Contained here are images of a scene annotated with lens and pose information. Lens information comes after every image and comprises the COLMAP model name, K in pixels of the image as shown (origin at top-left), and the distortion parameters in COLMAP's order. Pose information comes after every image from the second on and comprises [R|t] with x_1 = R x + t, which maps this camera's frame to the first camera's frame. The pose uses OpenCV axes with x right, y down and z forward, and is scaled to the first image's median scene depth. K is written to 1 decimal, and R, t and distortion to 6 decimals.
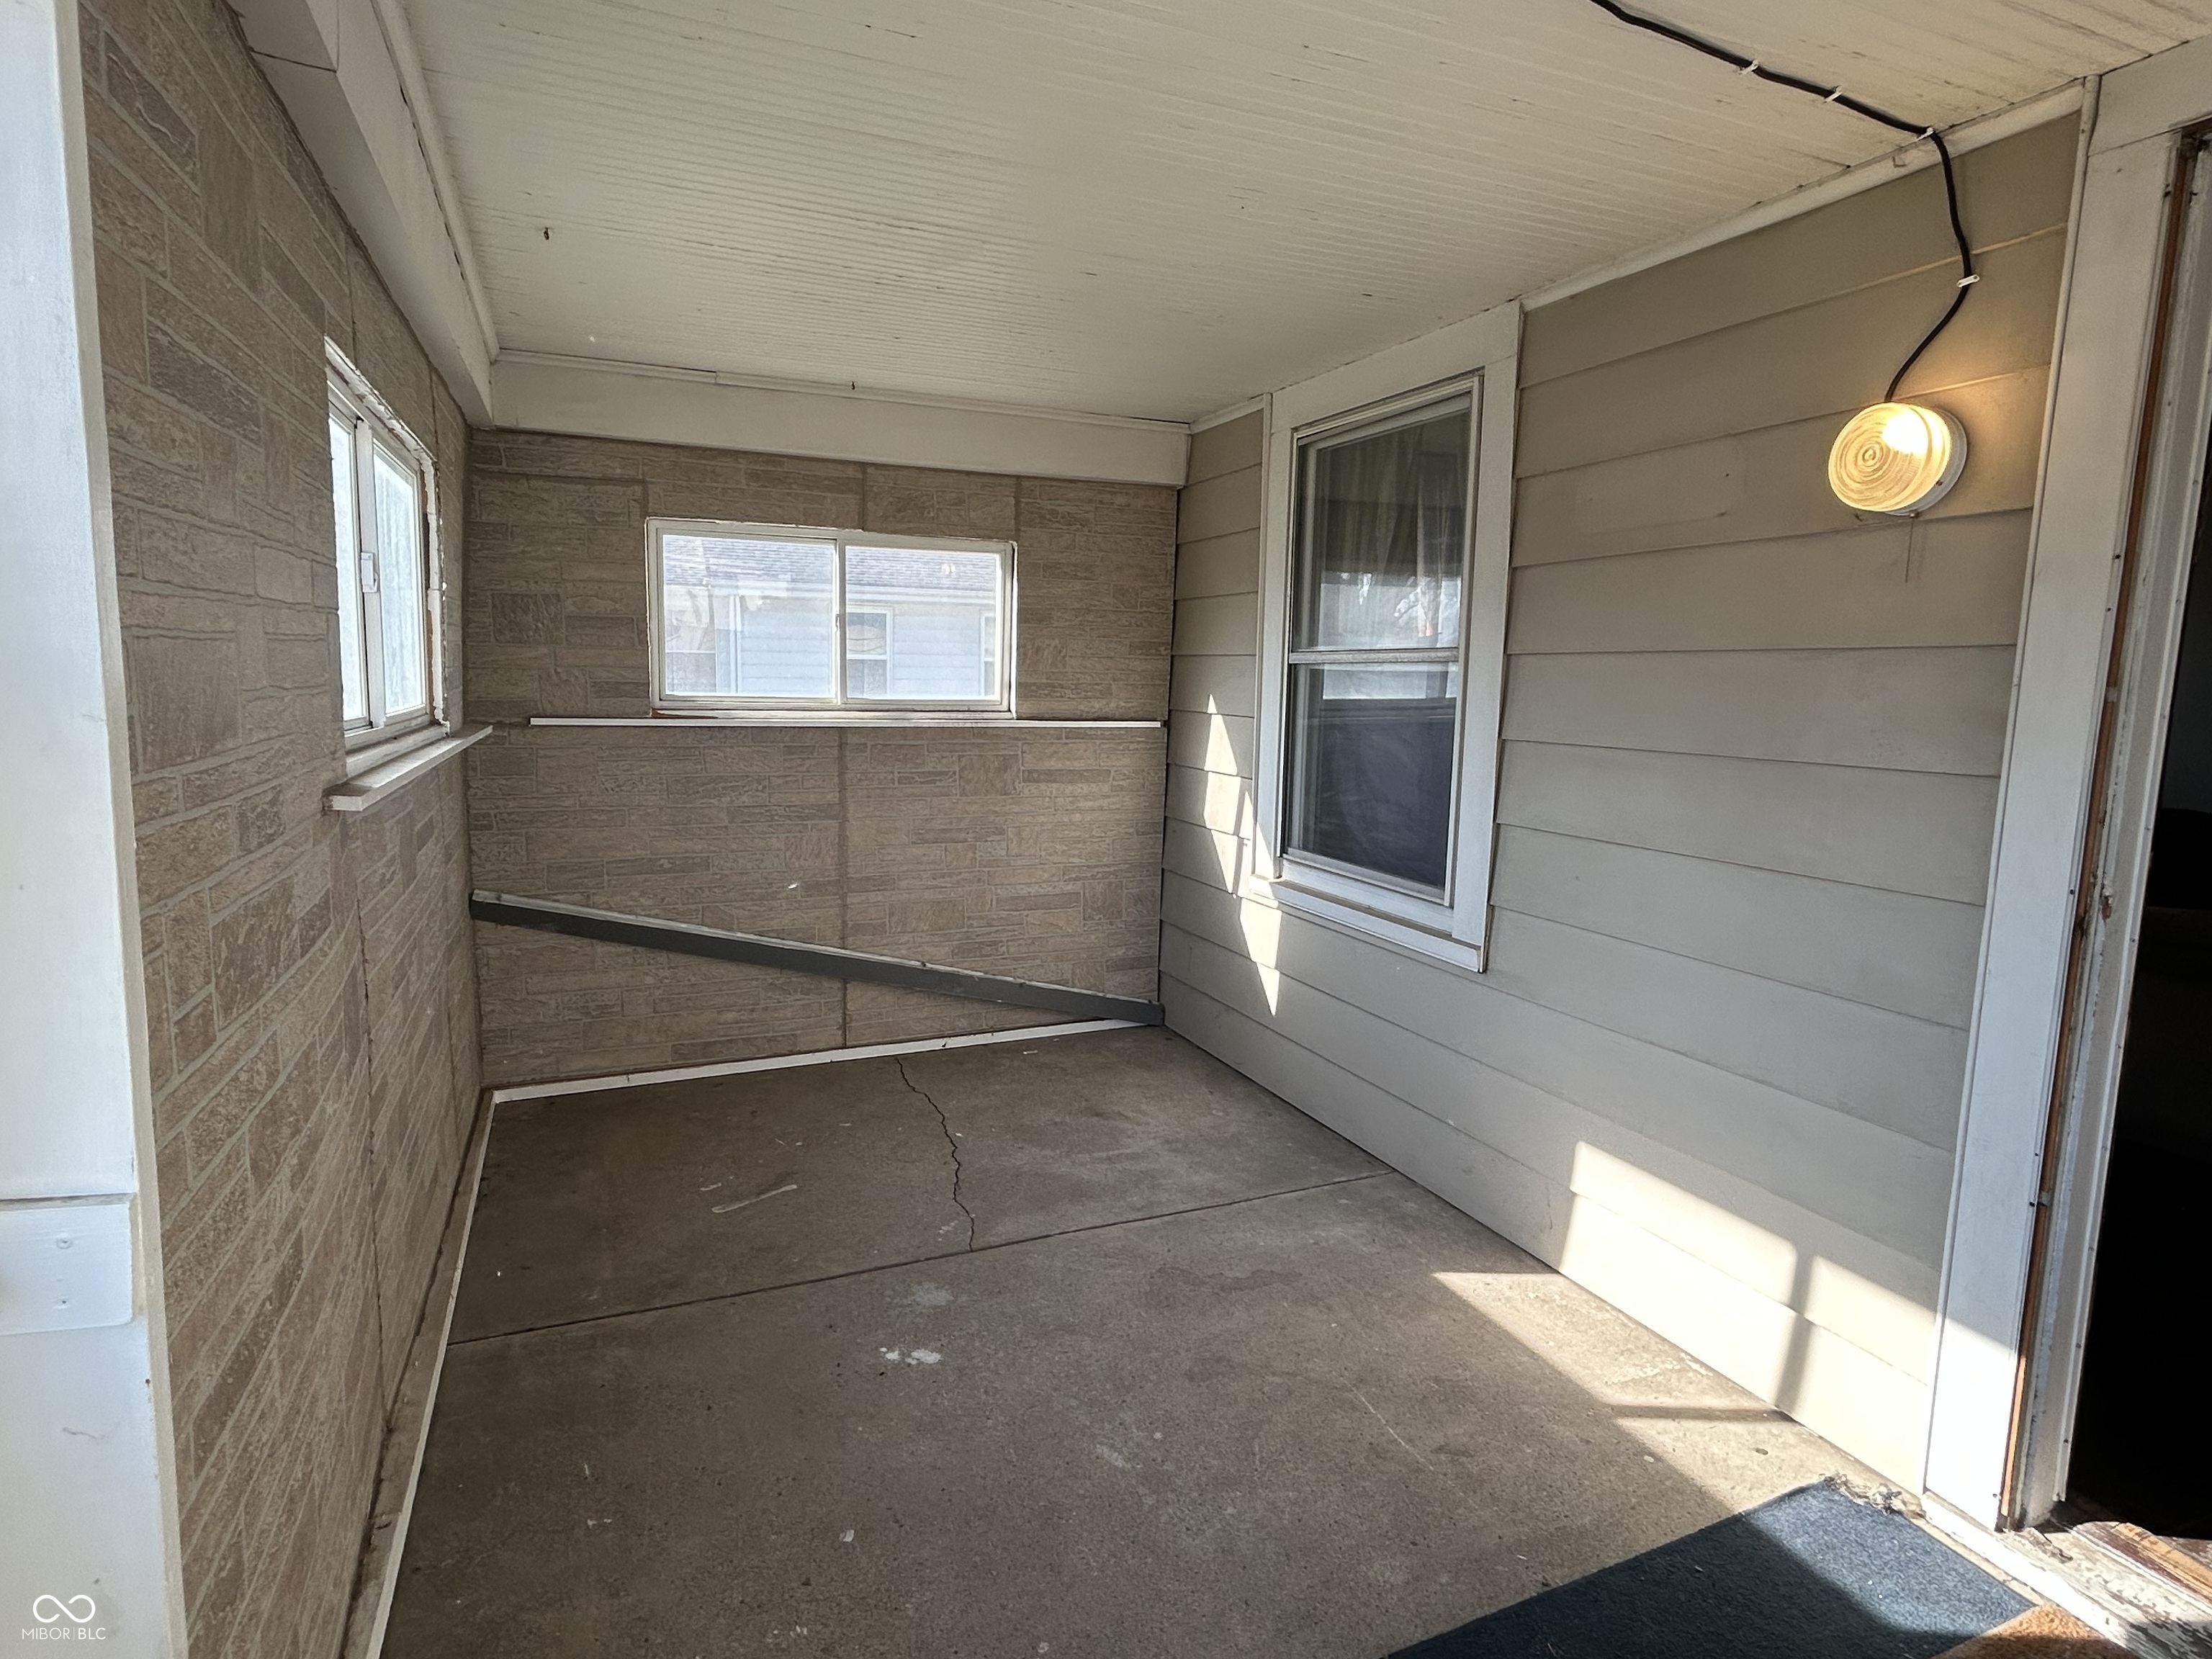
lens RADIAL K [[1210.4, 0, 1105.3], [0, 1210.4, 825.0], [0, 0, 1]] dist [0.004413, -0.006830]
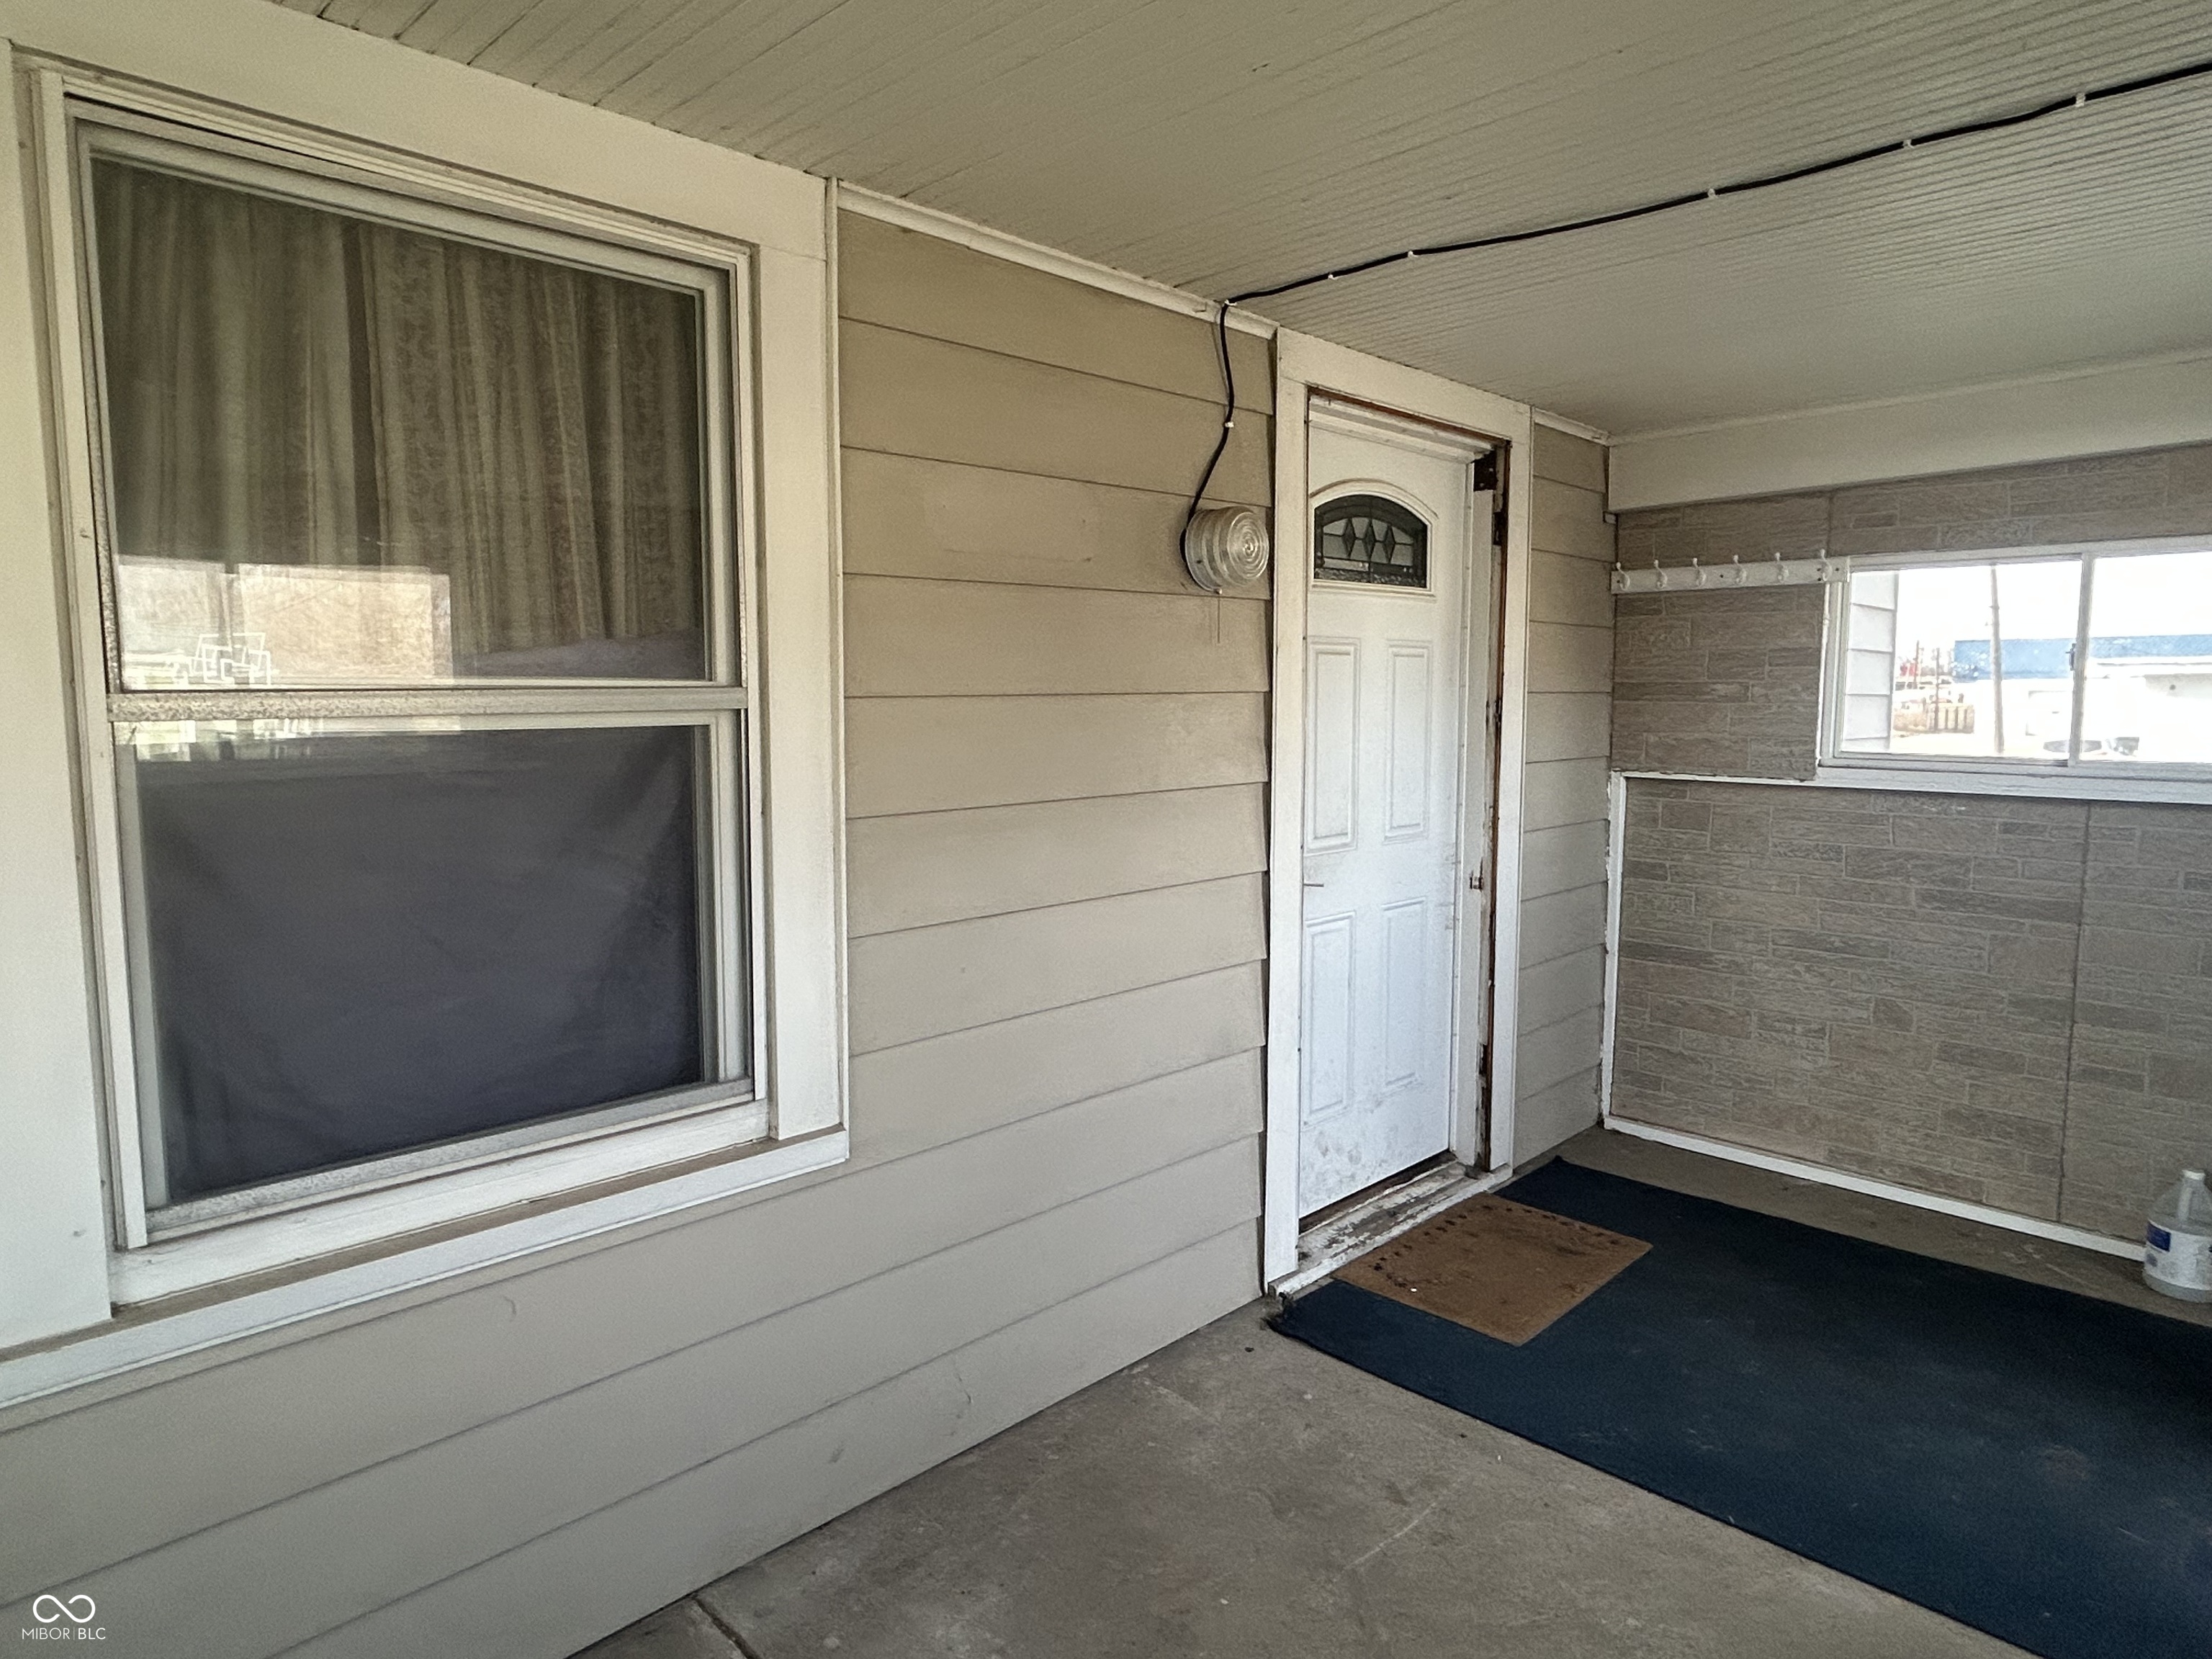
lens RADIAL K [[1334.4, 0, 1095.4], [0, 1334.4, 830.4], [0, 0, 1]] dist [-0.007020, 0.000785]
pose [[-0.374224, -0.122321, 0.919236, -0.418781], [0.107613, 0.978837, 0.174062, -0.178347], [-0.921073, 0.164060, -0.353141, 1.110008]]
